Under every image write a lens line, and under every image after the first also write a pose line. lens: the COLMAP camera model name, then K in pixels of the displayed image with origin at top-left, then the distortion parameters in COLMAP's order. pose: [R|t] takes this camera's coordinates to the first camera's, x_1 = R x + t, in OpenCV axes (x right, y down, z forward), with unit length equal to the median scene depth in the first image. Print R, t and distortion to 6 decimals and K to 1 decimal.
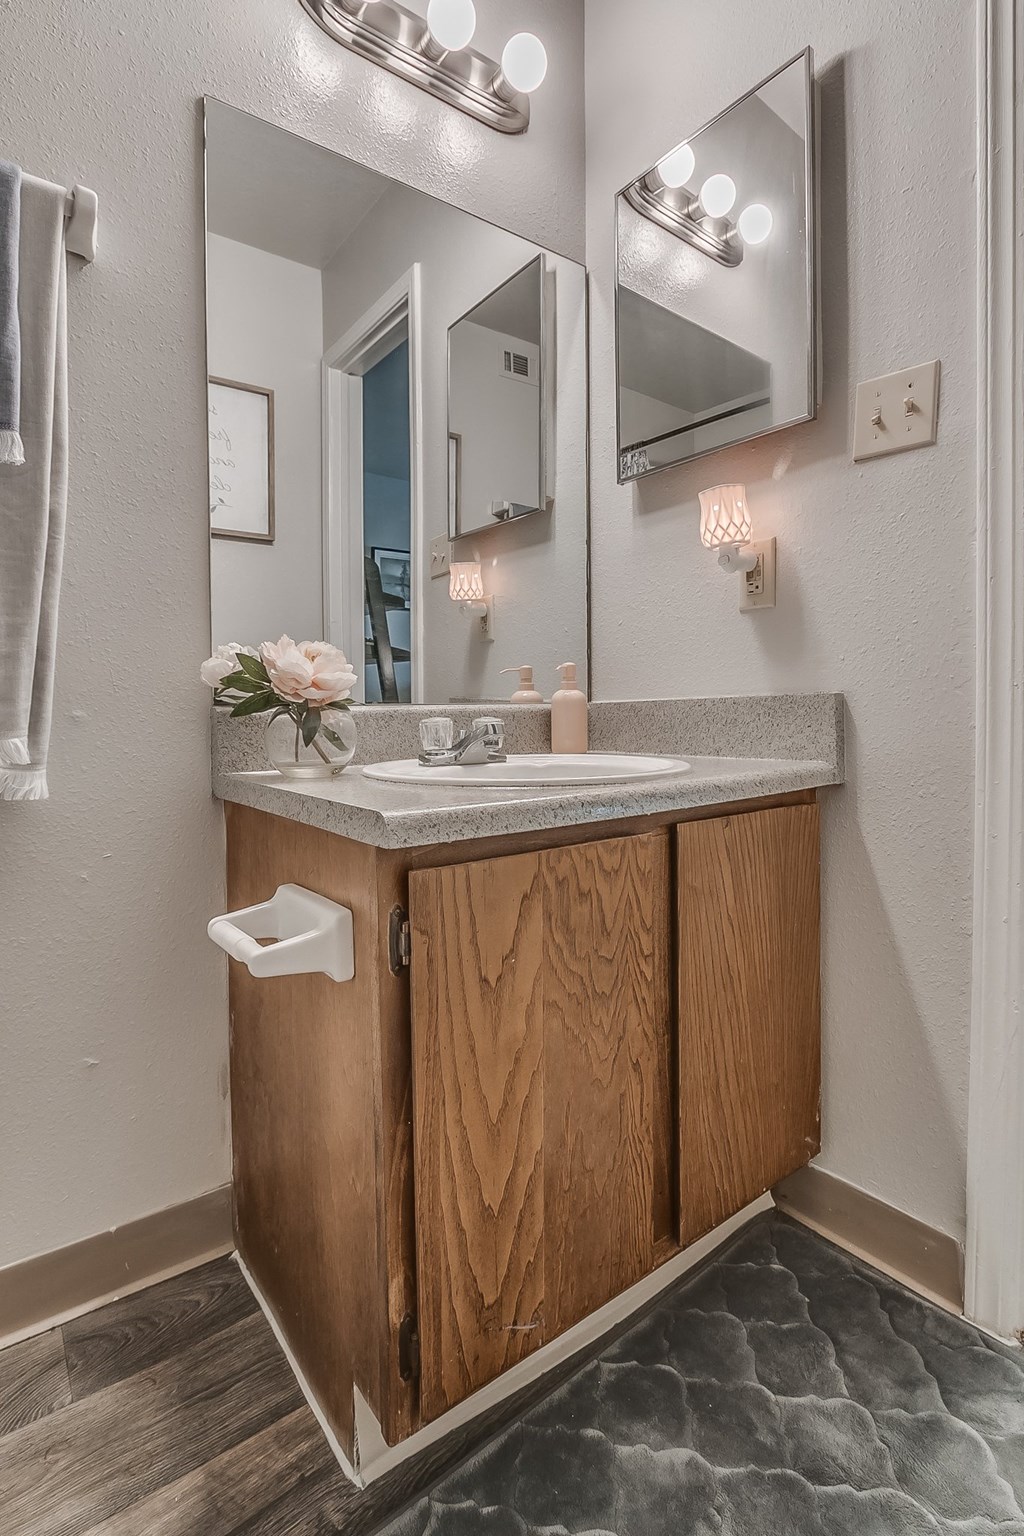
lens RADIAL K [[745.0, 0, 518.0], [0, 745.0, 723.5], [0, 0, 1]] dist [-0.030969, 0.000486]
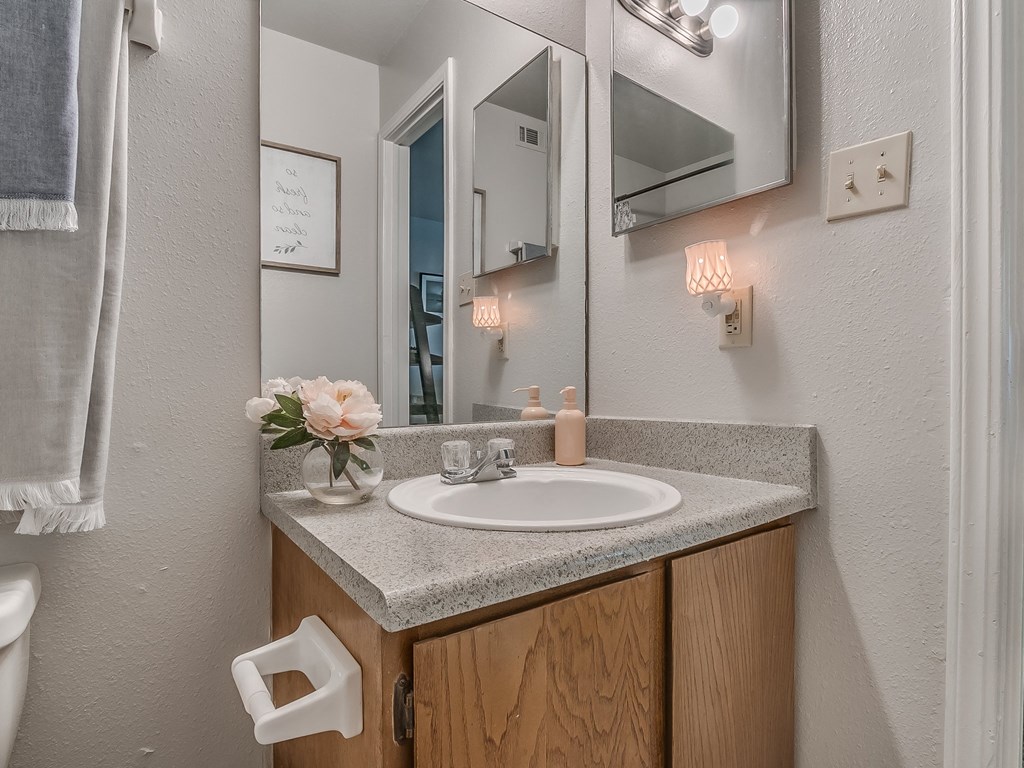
lens RADIAL K [[539.6, 0, 512.0], [0, 539.6, 384.0], [0, 0, 1]] dist [-0.025584, -0.000639]
pose [[0.999457, 0.007445, -0.032109, 0.004486], [-0.008050, 0.999792, -0.018728, -0.093871], [0.031962, 0.018976, 0.999309, 0.188274]]
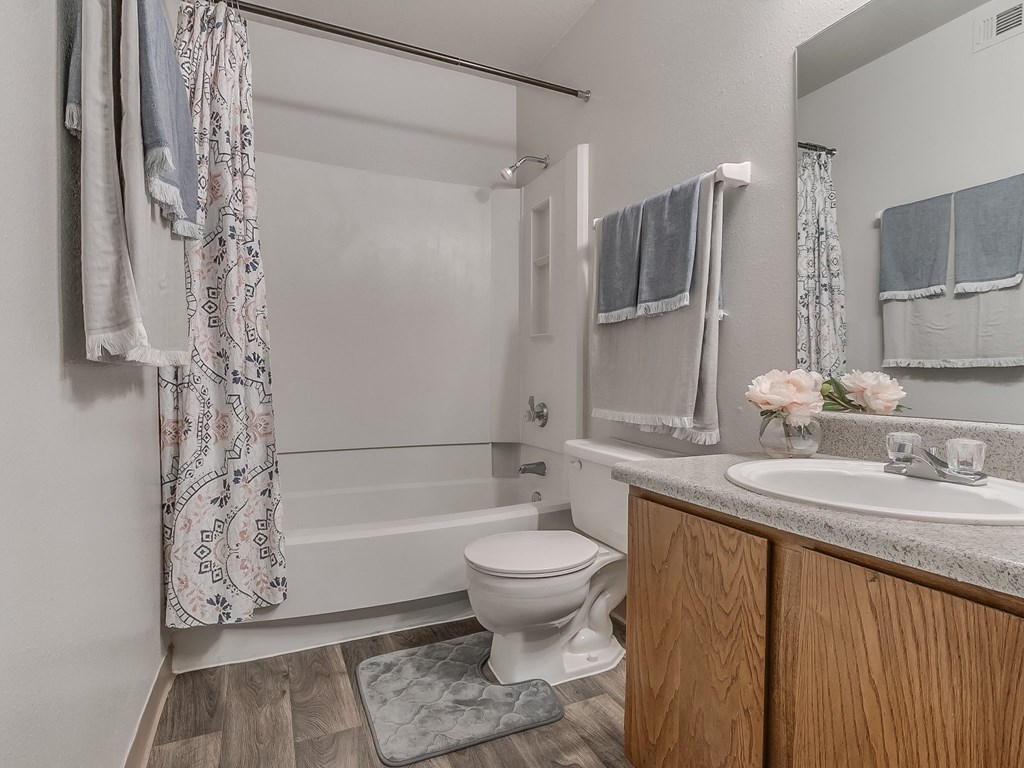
lens RADIAL K [[519.6, 0, 520.2], [0, 519.6, 378.6], [0, 0, 1]] dist [-0.020692, 0.001292]
pose [[-0.193579, 0.017235, -0.980933, 0.943753], [-0.025148, 0.999430, 0.022523, -0.110539], [0.980762, 0.029029, -0.193035, 0.657656]]
